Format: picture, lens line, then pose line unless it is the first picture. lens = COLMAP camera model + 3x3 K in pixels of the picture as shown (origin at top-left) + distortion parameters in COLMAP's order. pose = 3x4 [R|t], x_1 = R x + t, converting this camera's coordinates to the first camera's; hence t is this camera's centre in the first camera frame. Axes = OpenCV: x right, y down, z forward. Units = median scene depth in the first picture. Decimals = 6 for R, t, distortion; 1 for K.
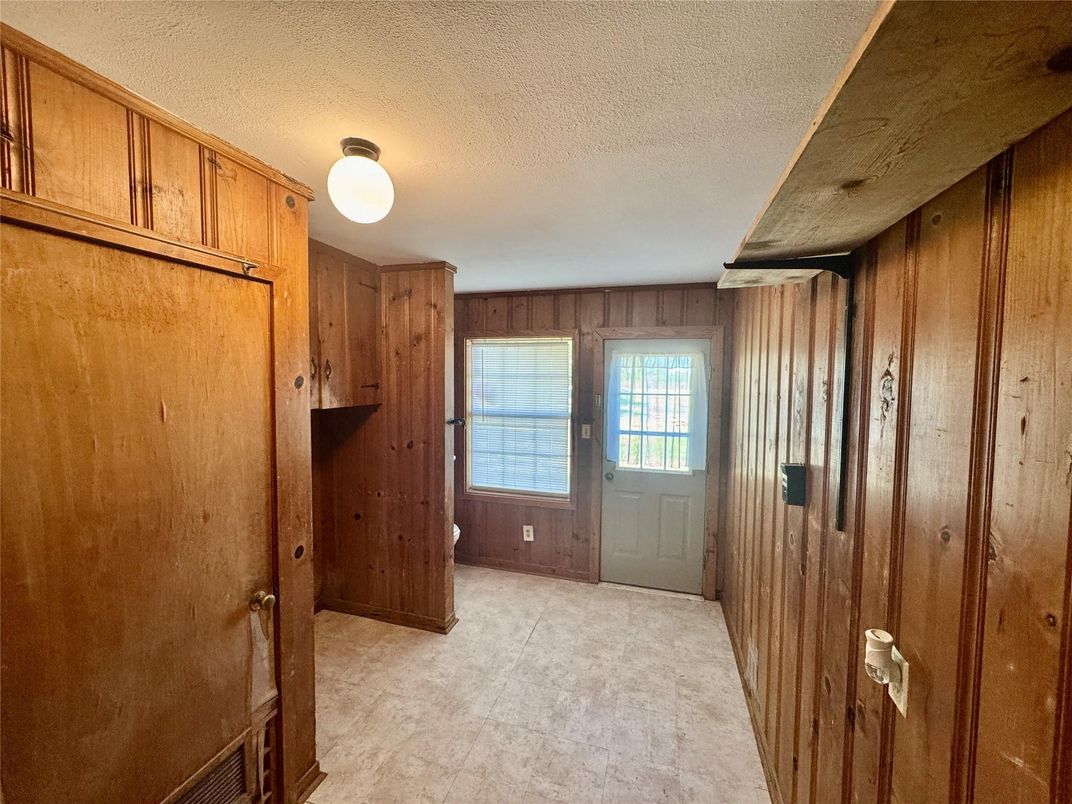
lens RADIAL K [[430.4, 0, 533.5], [0, 430.4, 402.2], [0, 0, 1]] dist [-0.004097, 0.000531]
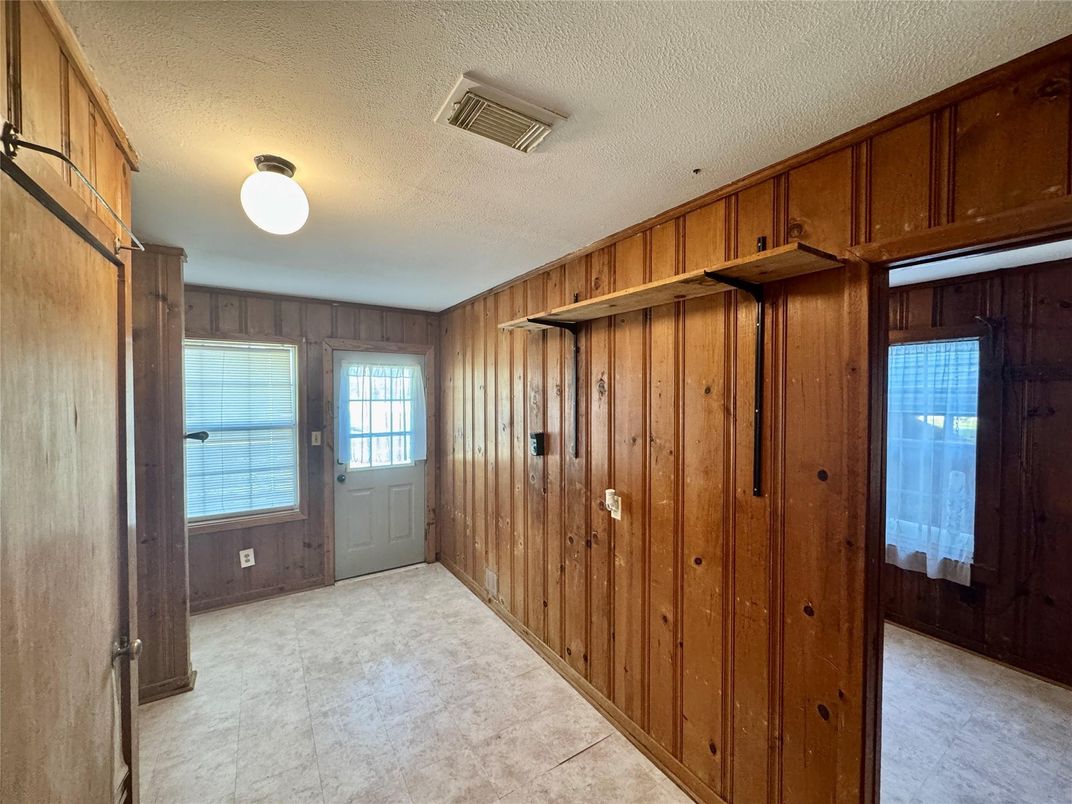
lens RADIAL K [[430.4, 0, 539.4], [0, 430.4, 402.3], [0, 0, 1]] dist [-0.004097, 0.000531]
pose [[0.645208, -0.026367, 0.763552, -0.327725], [0.047049, 0.998879, -0.005264, 0.013822], [-0.762557, 0.039321, 0.645725, -0.066267]]
